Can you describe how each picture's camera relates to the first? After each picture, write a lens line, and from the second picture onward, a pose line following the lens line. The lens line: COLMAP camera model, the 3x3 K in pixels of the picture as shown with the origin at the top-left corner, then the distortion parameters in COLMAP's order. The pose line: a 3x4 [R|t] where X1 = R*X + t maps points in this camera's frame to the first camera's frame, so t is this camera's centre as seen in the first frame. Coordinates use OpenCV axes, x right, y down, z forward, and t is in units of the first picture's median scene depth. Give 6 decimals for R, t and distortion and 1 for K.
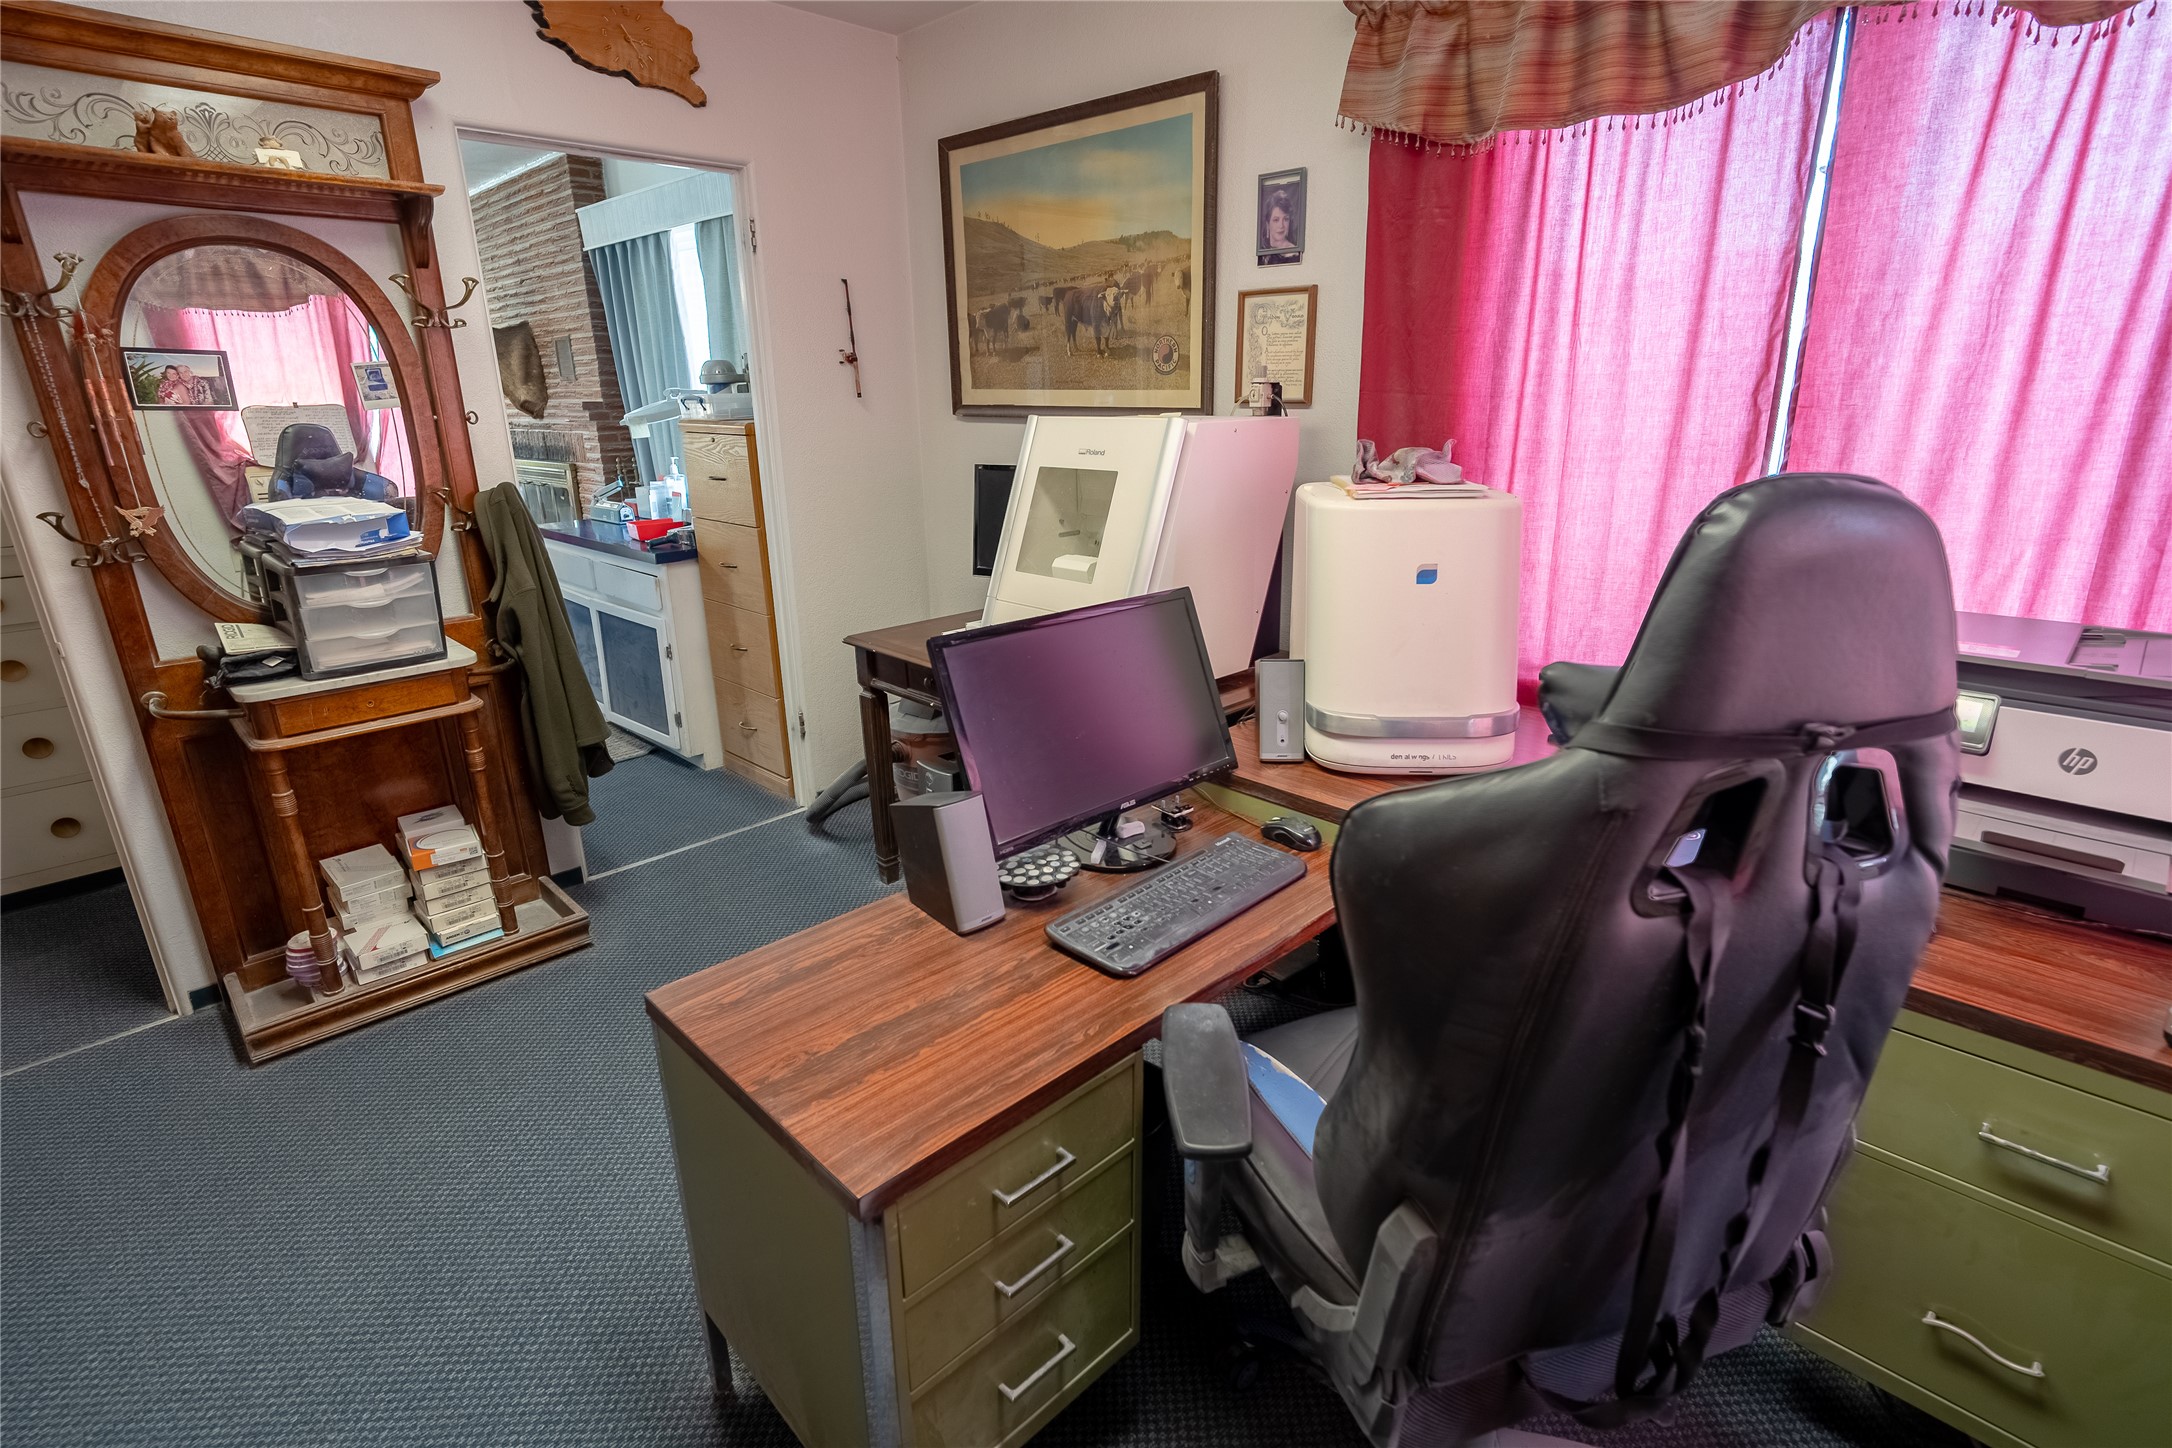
lens RADIAL K [[1033.6, 0, 1085.4], [0, 1033.6, 722.2], [0, 0, 1]] dist [-0.018526, 0.007247]
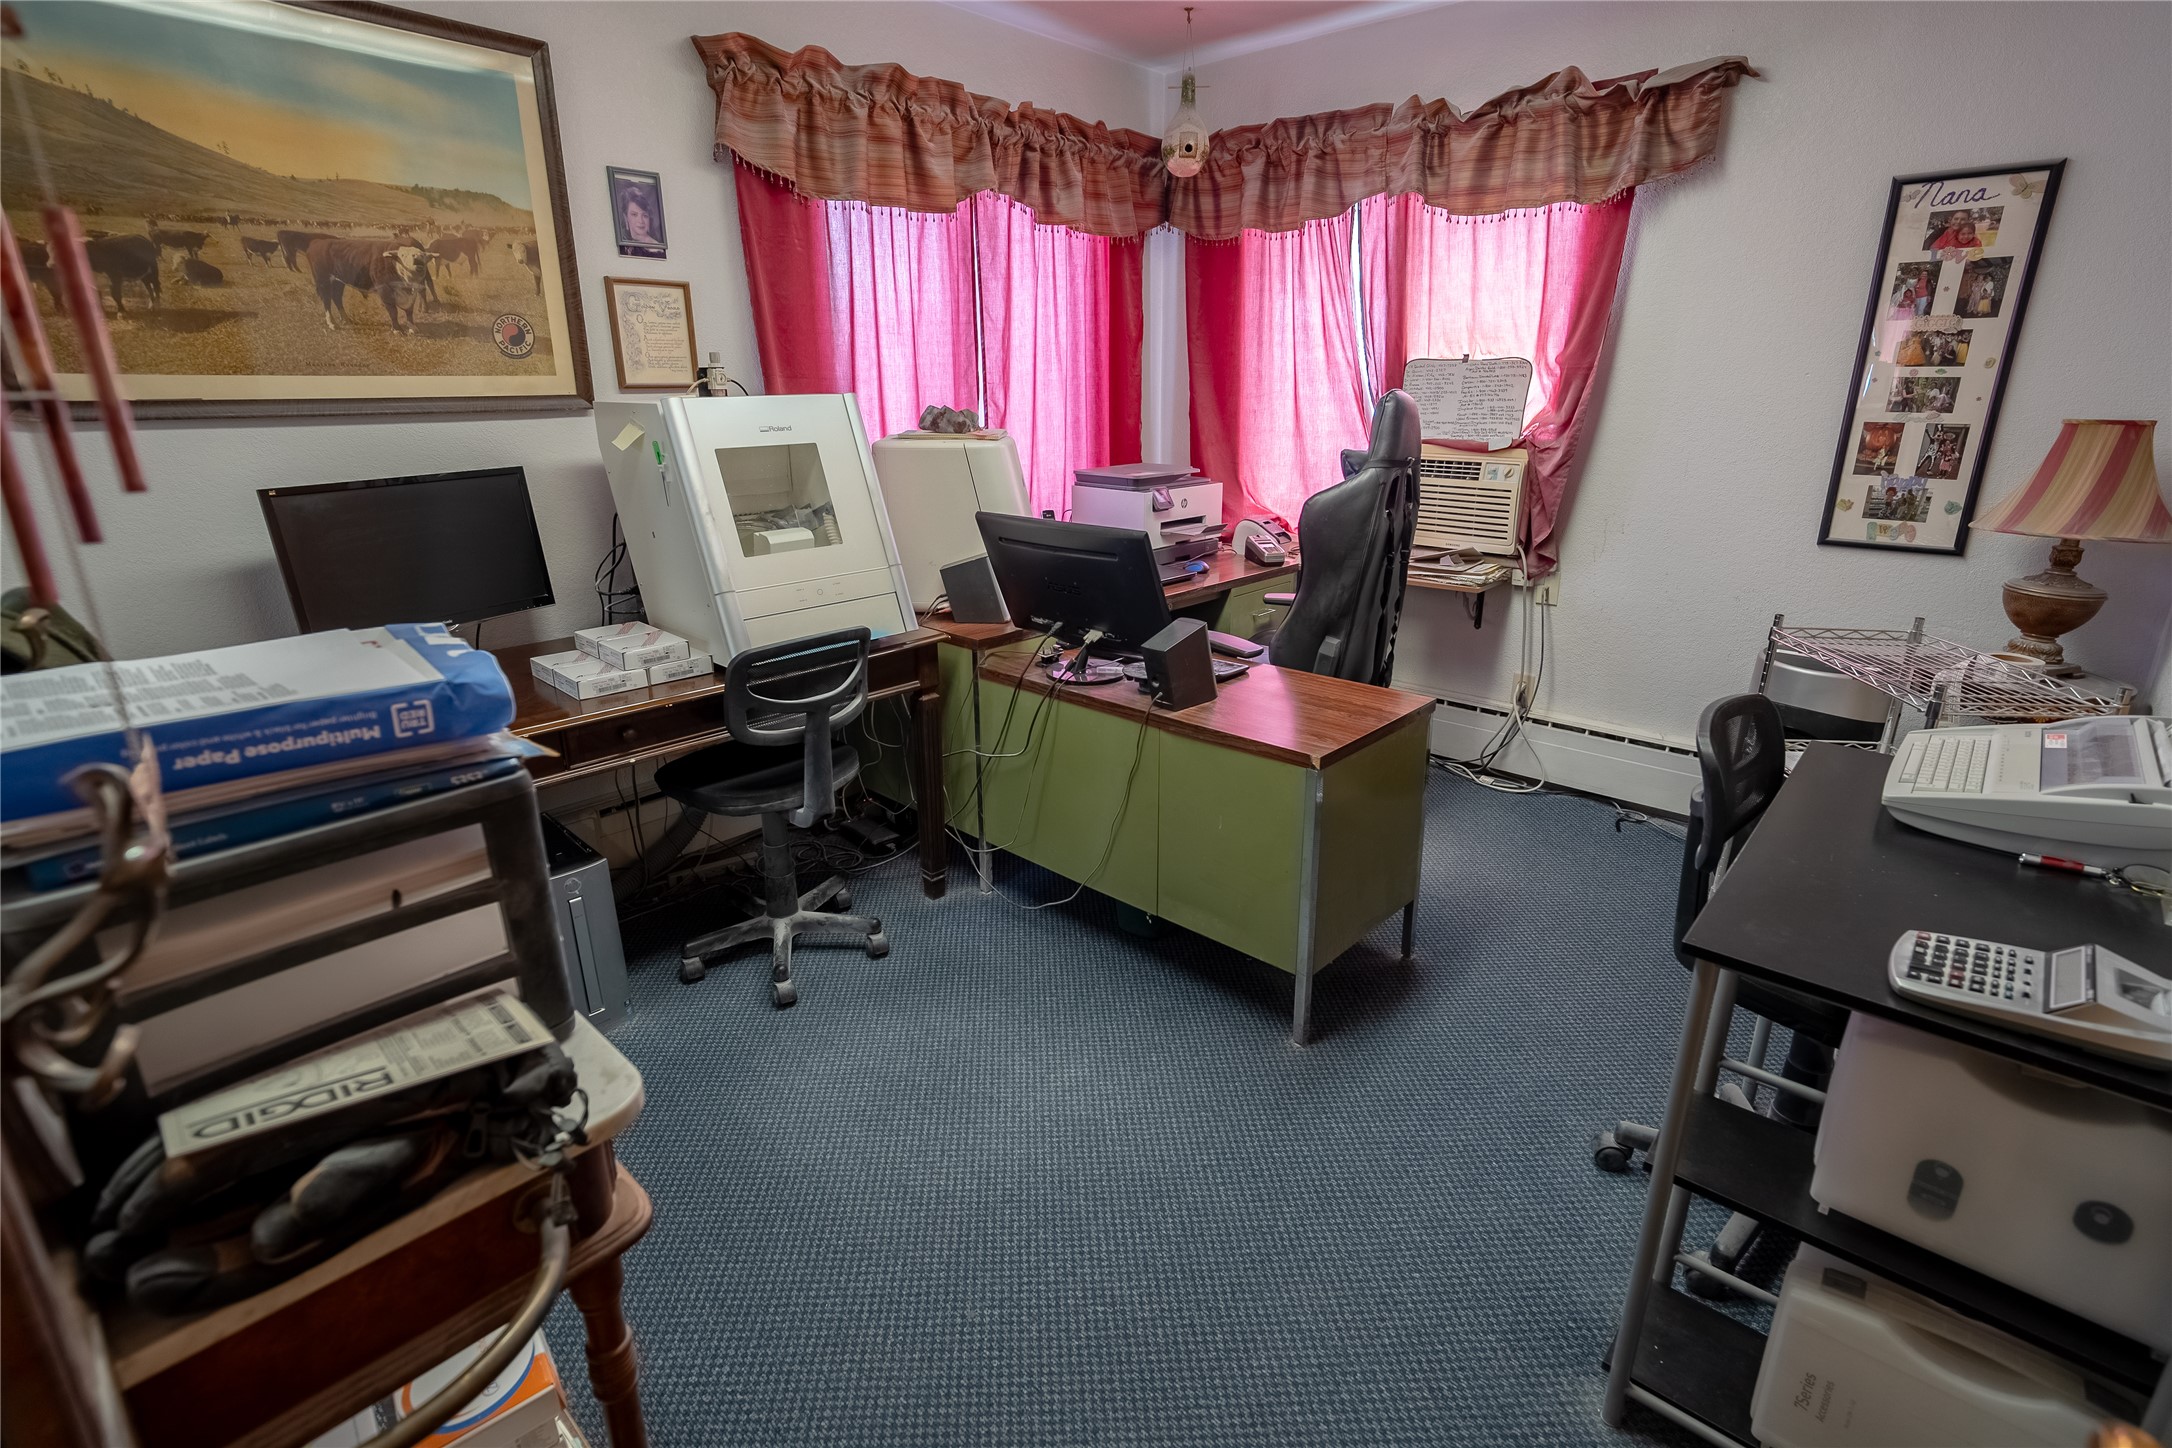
lens RADIAL K [[1033.6, 0, 1082.3], [0, 1033.6, 726.6], [0, 0, 1]] dist [-0.018526, 0.007247]
pose [[-0.039520, -0.310262, 0.949829, -0.918593], [0.313622, 0.898685, 0.306605, -0.177019], [-0.948725, 0.310005, 0.061789, 0.604624]]
